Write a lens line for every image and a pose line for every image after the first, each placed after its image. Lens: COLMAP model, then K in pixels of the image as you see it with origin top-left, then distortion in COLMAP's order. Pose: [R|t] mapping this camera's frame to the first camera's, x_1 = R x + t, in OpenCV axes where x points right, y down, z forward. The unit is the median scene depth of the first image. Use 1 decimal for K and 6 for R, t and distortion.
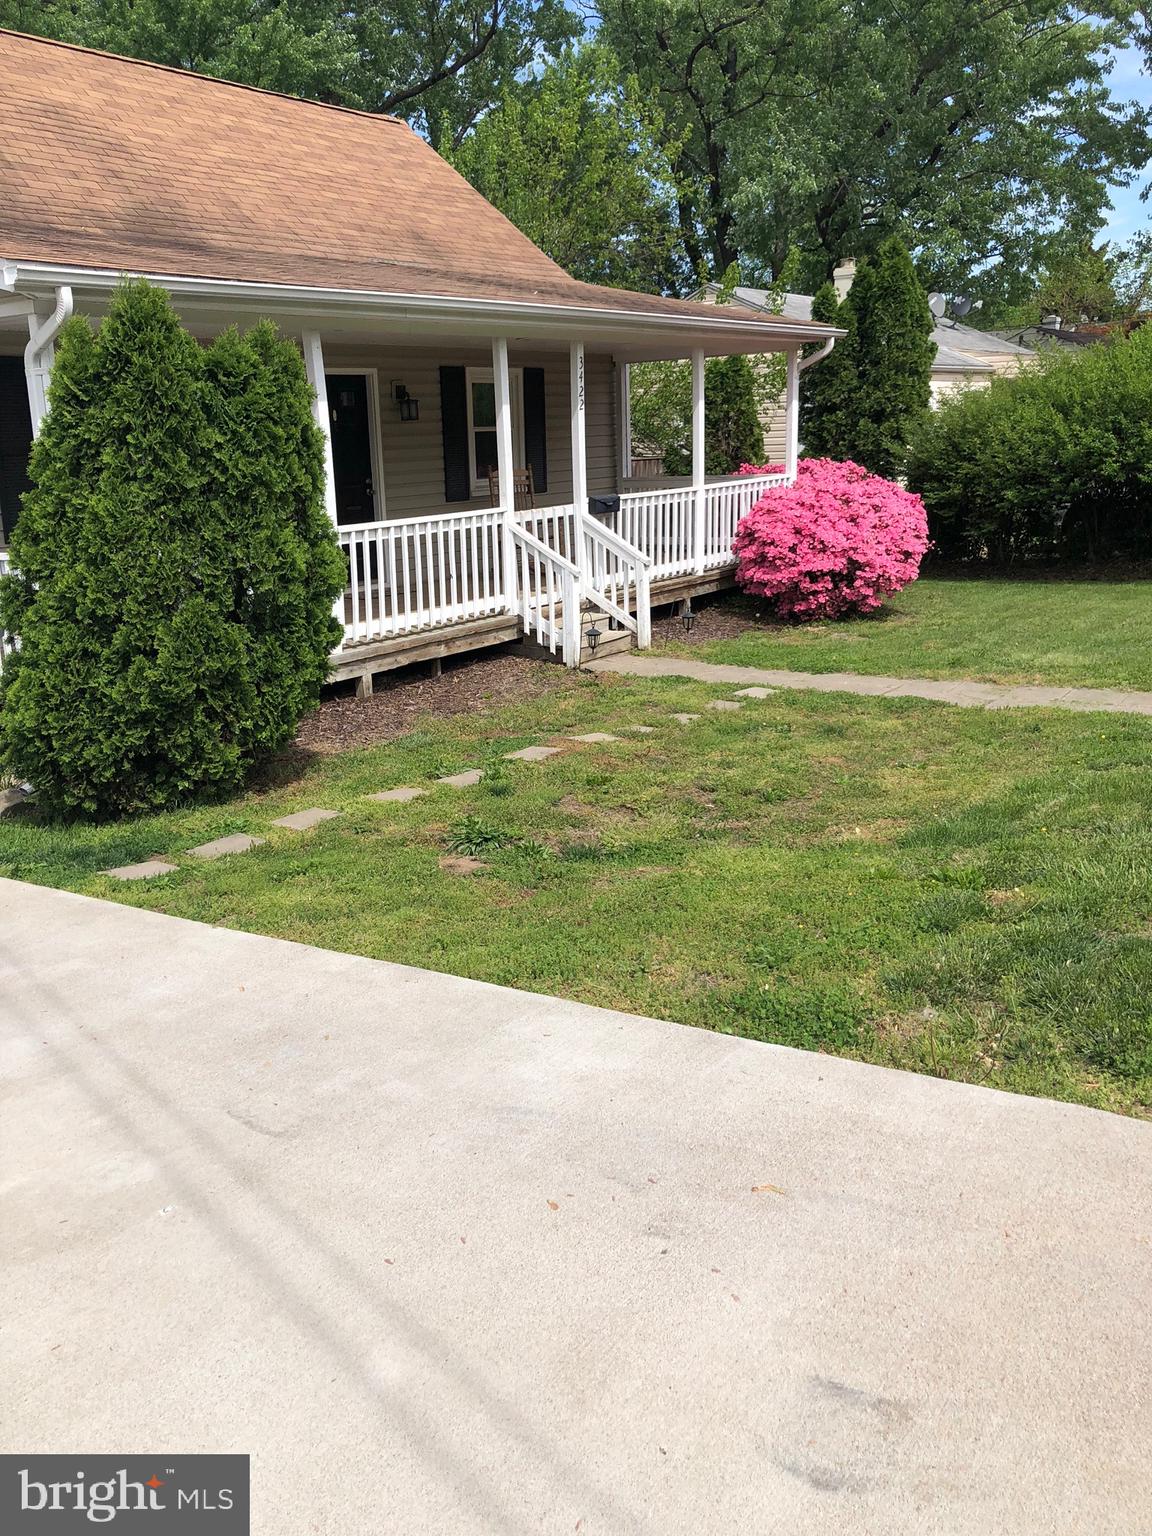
lens RADIAL K [[1292.5, 0, 574.5], [0, 1292.5, 715.6], [0, 0, 1]] dist [0.034065, -0.004343]
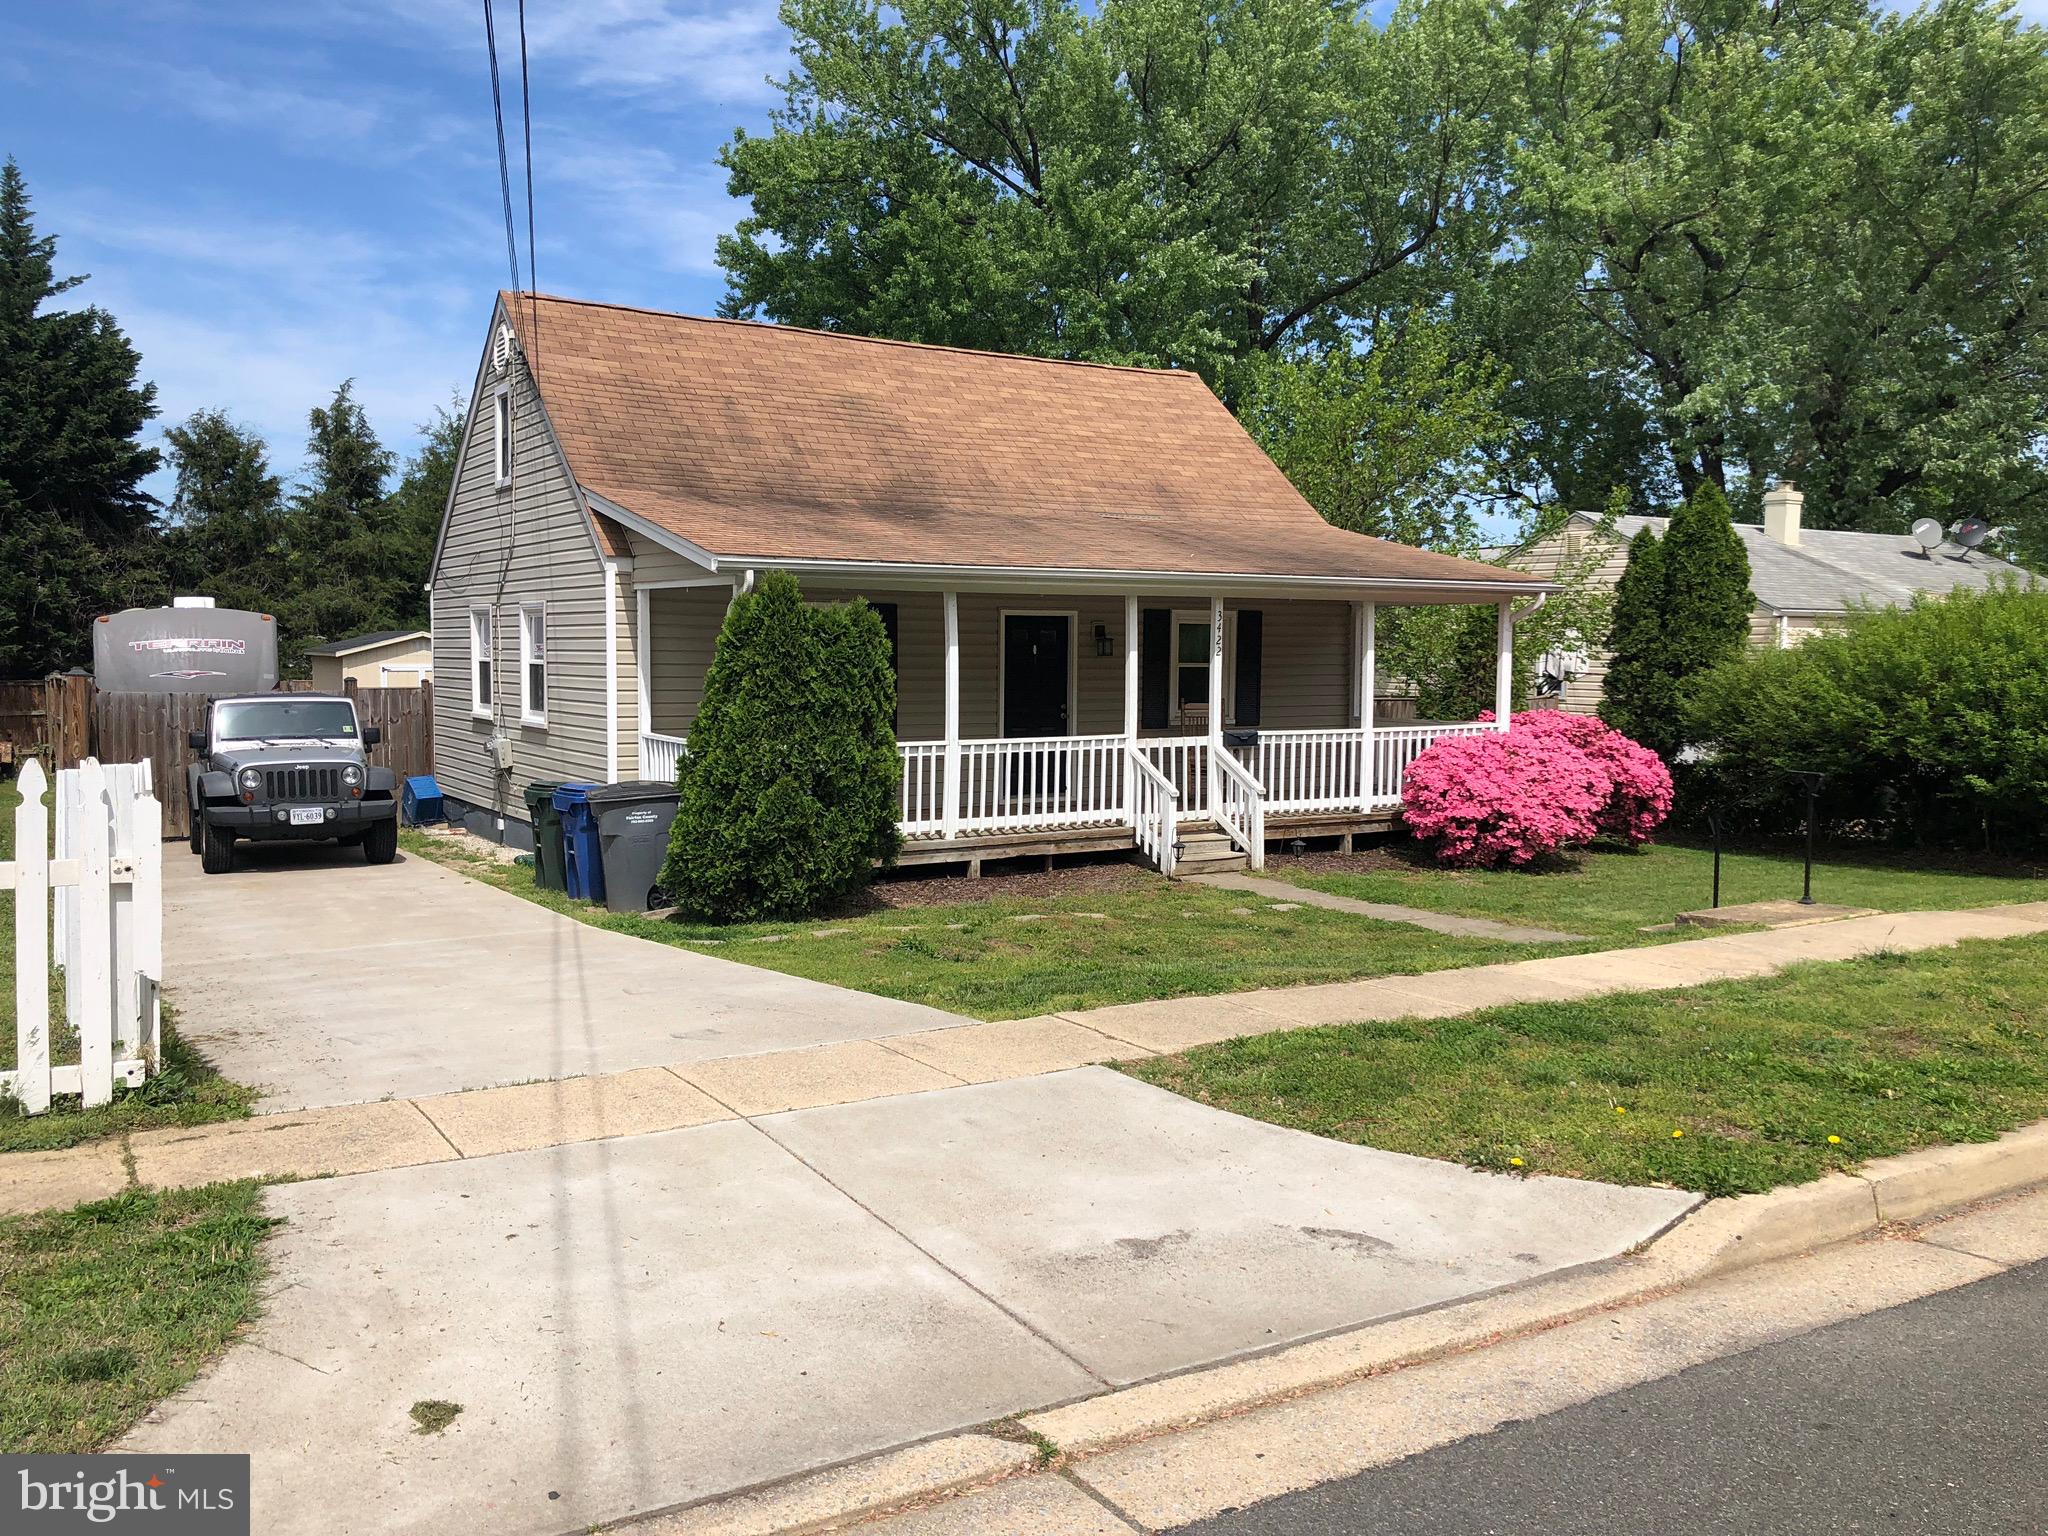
lens RADIAL K [[1748.8, 0, 1069.7], [0, 1748.8, 766.3], [0, 0, 1]] dist [0.049342, -0.001923]
pose [[0.935159, 0.073416, -0.346537, 0.461280], [-0.121096, 0.985605, -0.117979, 0.061733], [0.332887, 0.152293, 0.930587, -0.499365]]
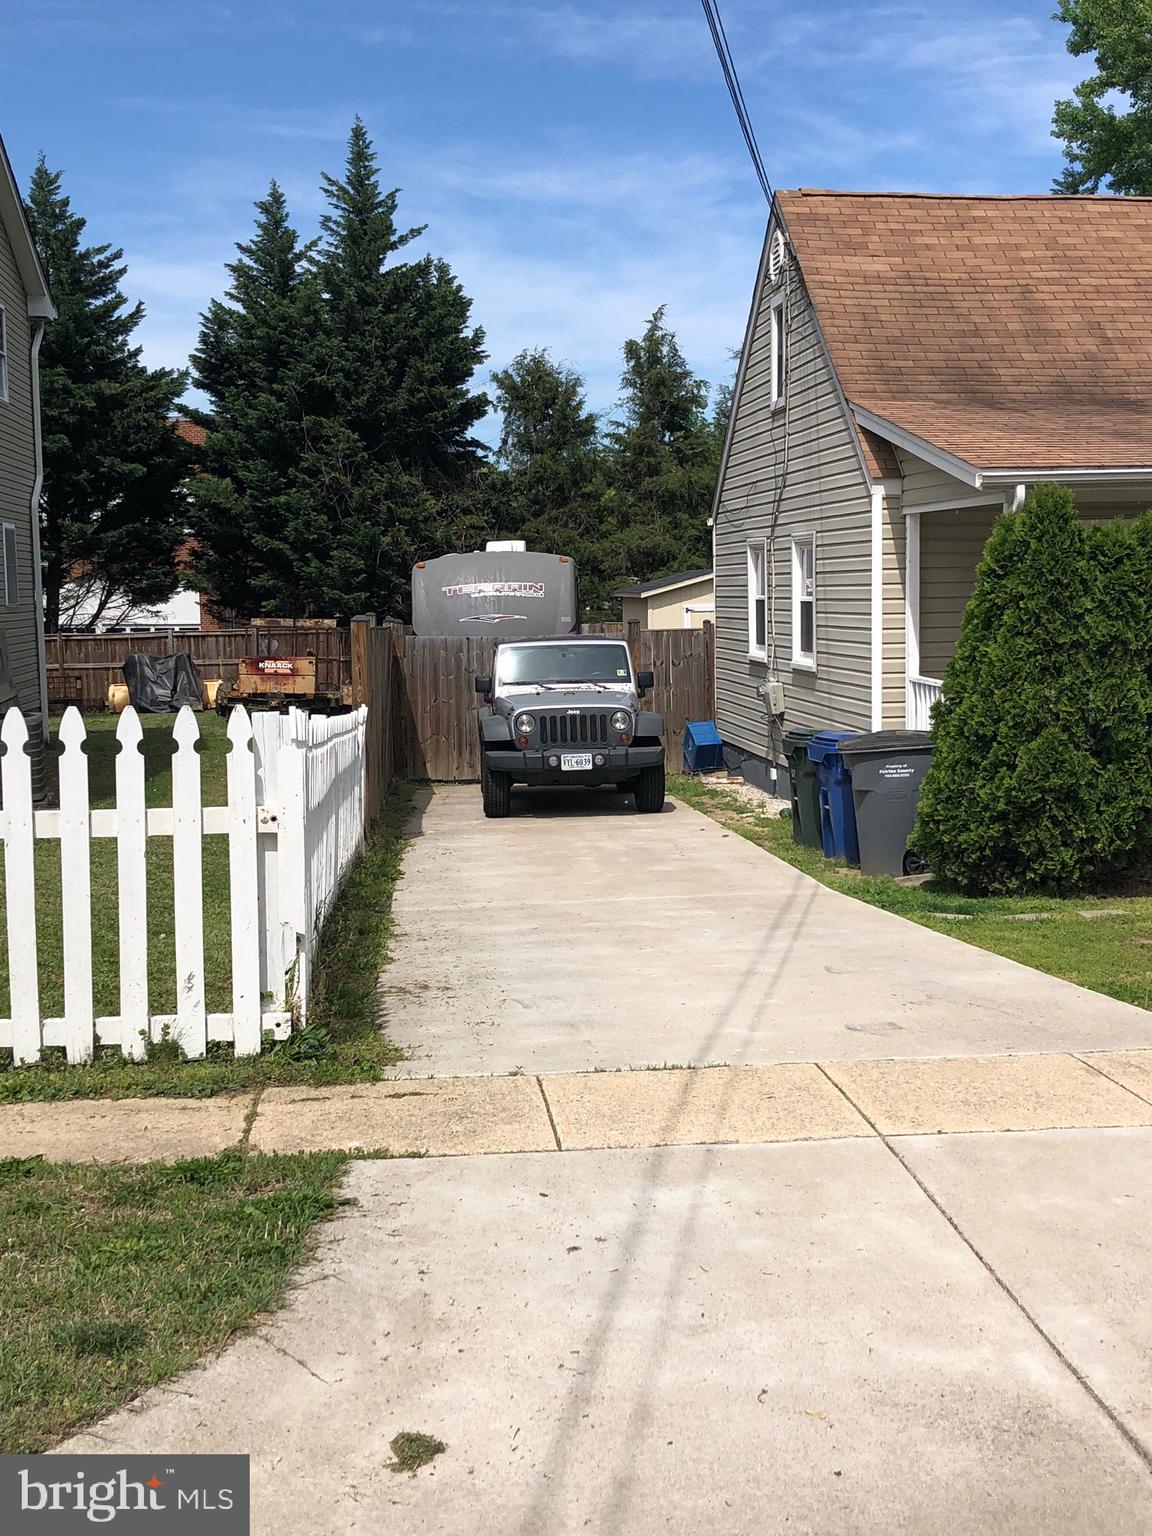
lens RADIAL K [[1939.8, 0, 583.5], [0, 1939.8, 761.3], [0, 0, 1]] dist [0.223424, -0.722068]
pose [[0.699067, 0.097443, -0.708386, 0.486805], [-0.166405, 0.985642, -0.028634, 0.047380], [0.695424, 0.137896, 0.705244, -0.435345]]
